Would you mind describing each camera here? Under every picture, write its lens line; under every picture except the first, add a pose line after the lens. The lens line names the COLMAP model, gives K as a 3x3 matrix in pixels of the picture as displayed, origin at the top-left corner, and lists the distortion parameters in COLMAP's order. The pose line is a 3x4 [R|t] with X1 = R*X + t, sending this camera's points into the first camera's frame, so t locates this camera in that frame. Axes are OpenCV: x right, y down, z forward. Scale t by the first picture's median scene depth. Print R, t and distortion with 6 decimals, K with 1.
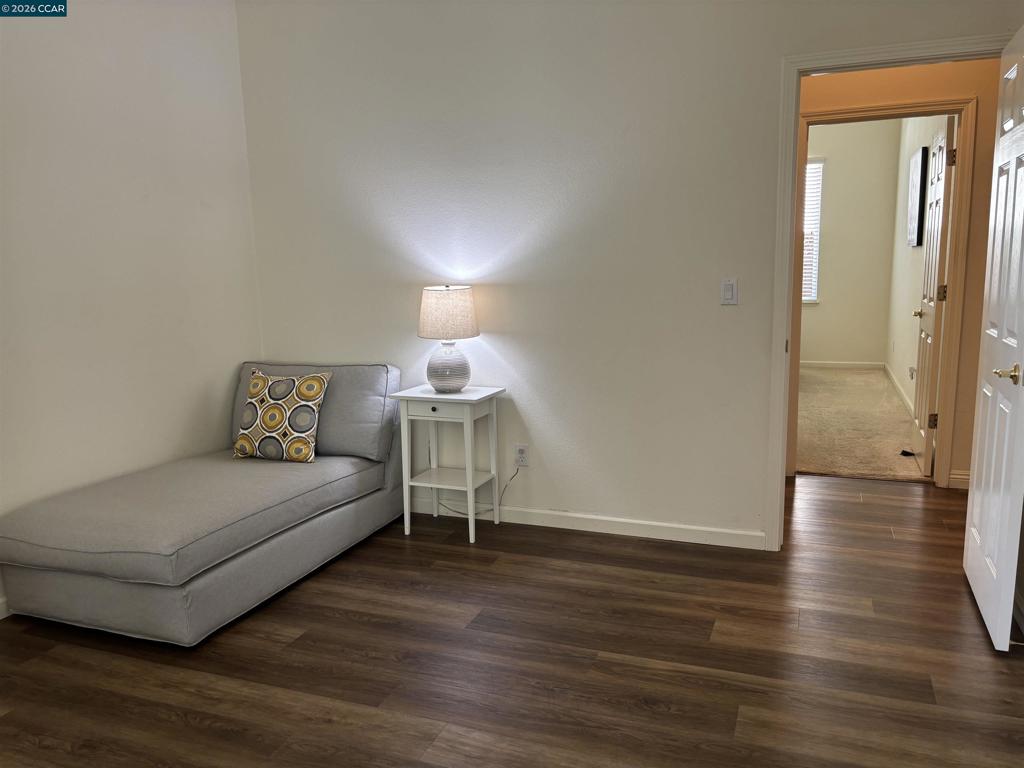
lens RADIAL K [[777.5, 0, 515.8], [0, 777.5, 383.6], [0, 0, 1]] dist [0.045384, -0.043499]
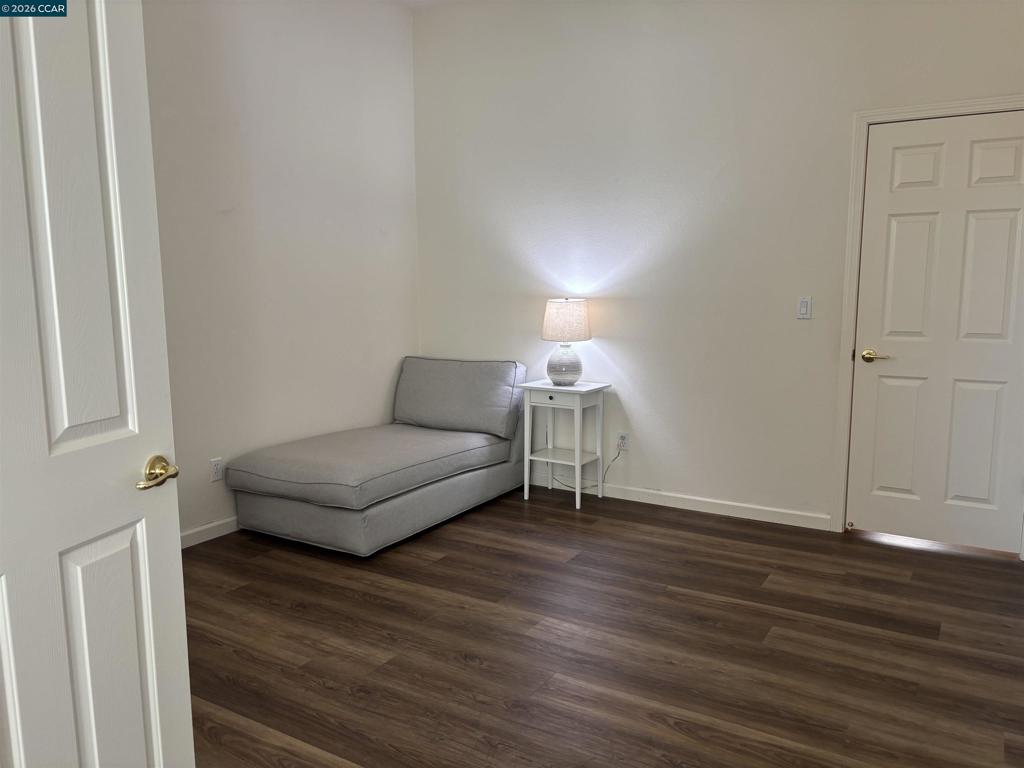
lens RADIAL K [[777.5, 0, 510.6], [0, 777.5, 385.1], [0, 0, 1]] dist [0.045384, -0.043499]
pose [[0.983473, 0.039833, -0.176617, 0.058946], [-0.043647, 0.998889, -0.017759, 0.045424], [0.175714, 0.025174, 0.984119, -0.280540]]
